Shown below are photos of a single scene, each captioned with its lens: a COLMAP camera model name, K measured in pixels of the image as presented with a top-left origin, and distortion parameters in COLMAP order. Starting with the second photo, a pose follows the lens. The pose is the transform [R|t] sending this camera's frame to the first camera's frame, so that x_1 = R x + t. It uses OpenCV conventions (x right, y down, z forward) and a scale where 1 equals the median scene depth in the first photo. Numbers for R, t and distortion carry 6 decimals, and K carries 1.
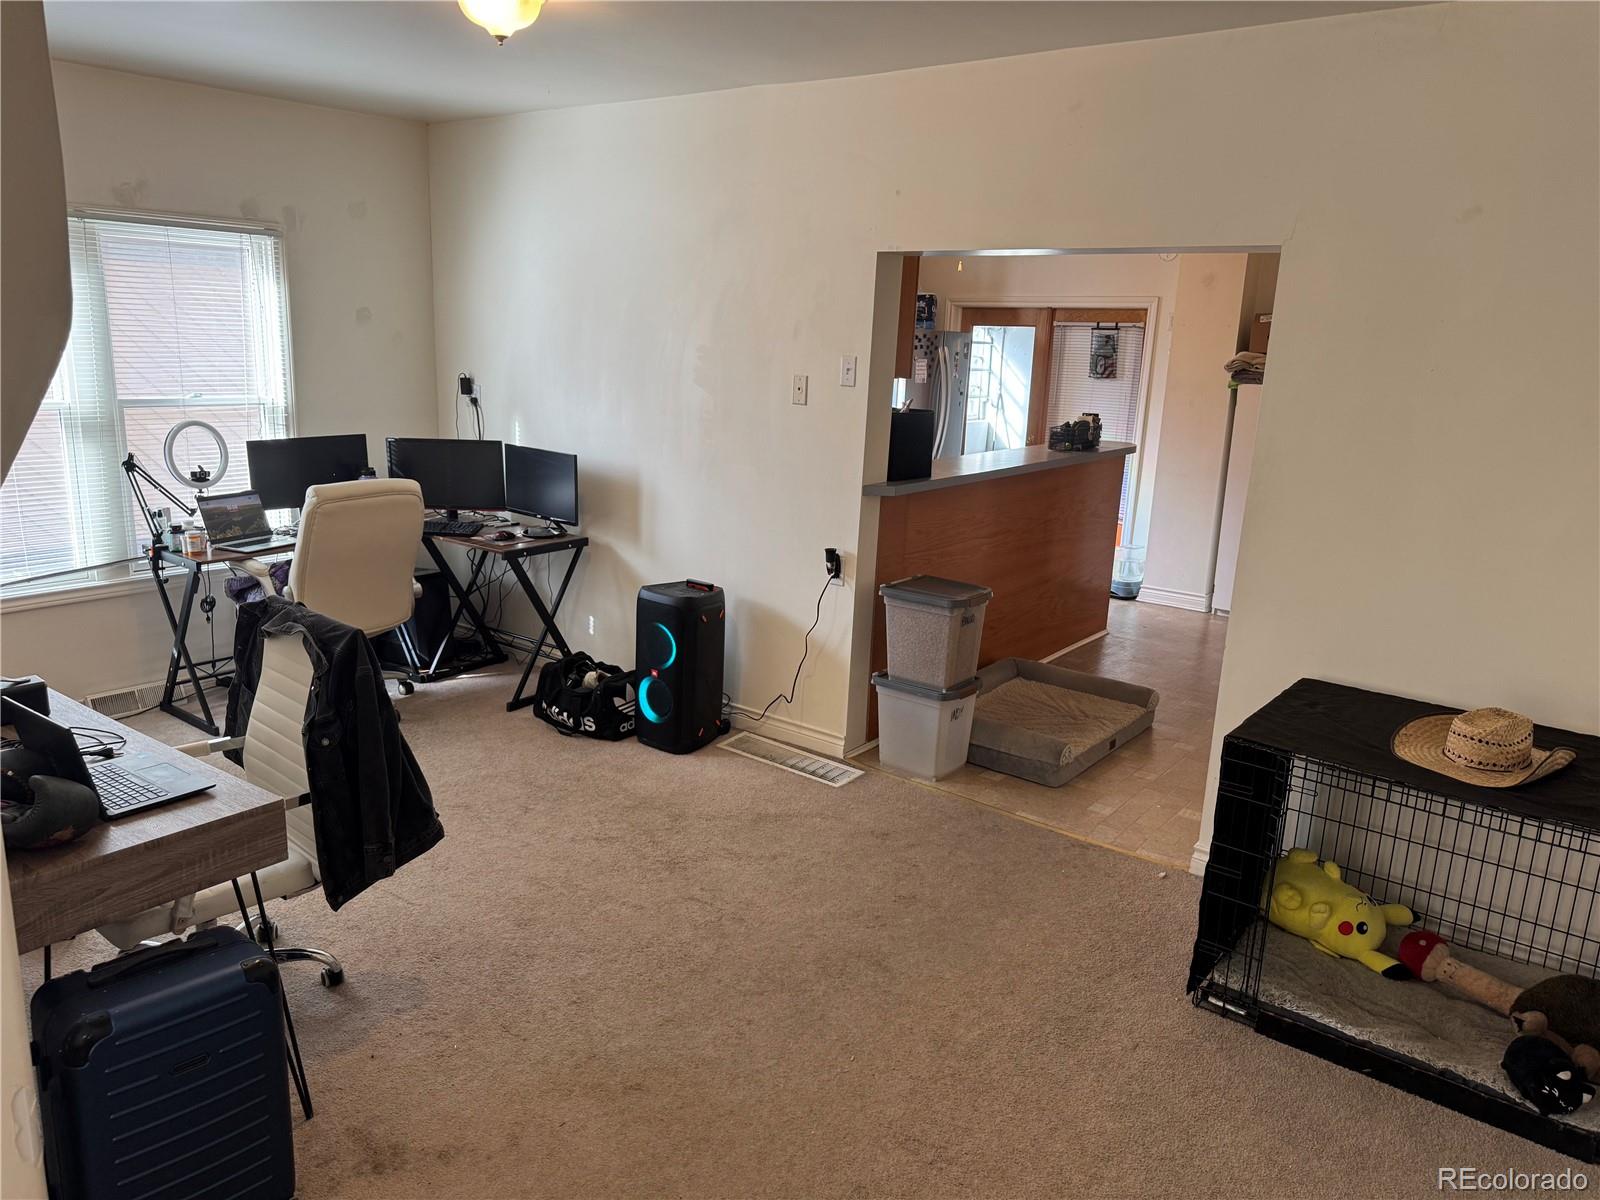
lens RADIAL K [[1102.0, 0, 800.0], [0, 1102.0, 600.0], [0, 0, 1]] dist [0.003693, -0.000191]
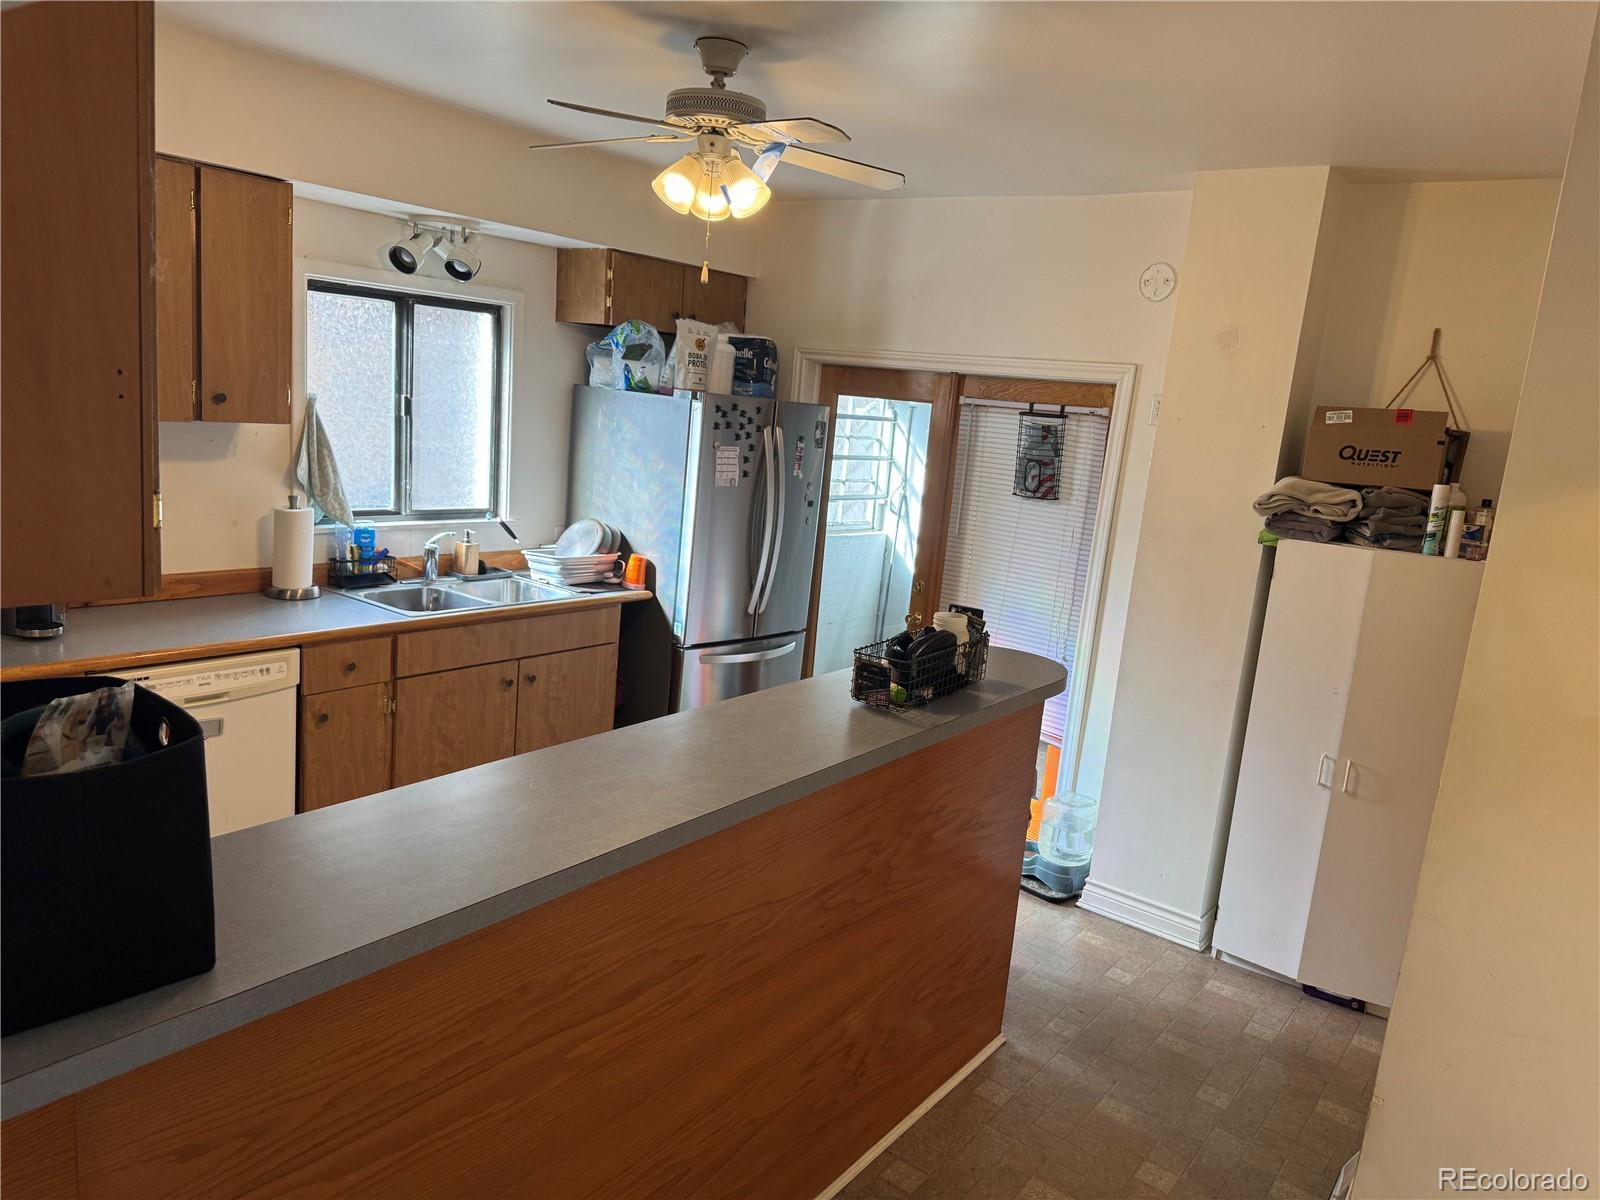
lens RADIAL K [[1163.2, 0, 800.0], [0, 1163.2, 600.0], [0, 0, 1]] dist [0.051313, -0.000126]
pose [[0.997897, 0.057612, 0.029689, 0.135382], [-0.055864, 0.996829, -0.056675, -0.105815], [-0.032860, 0.054897, 0.997951, 0.392809]]
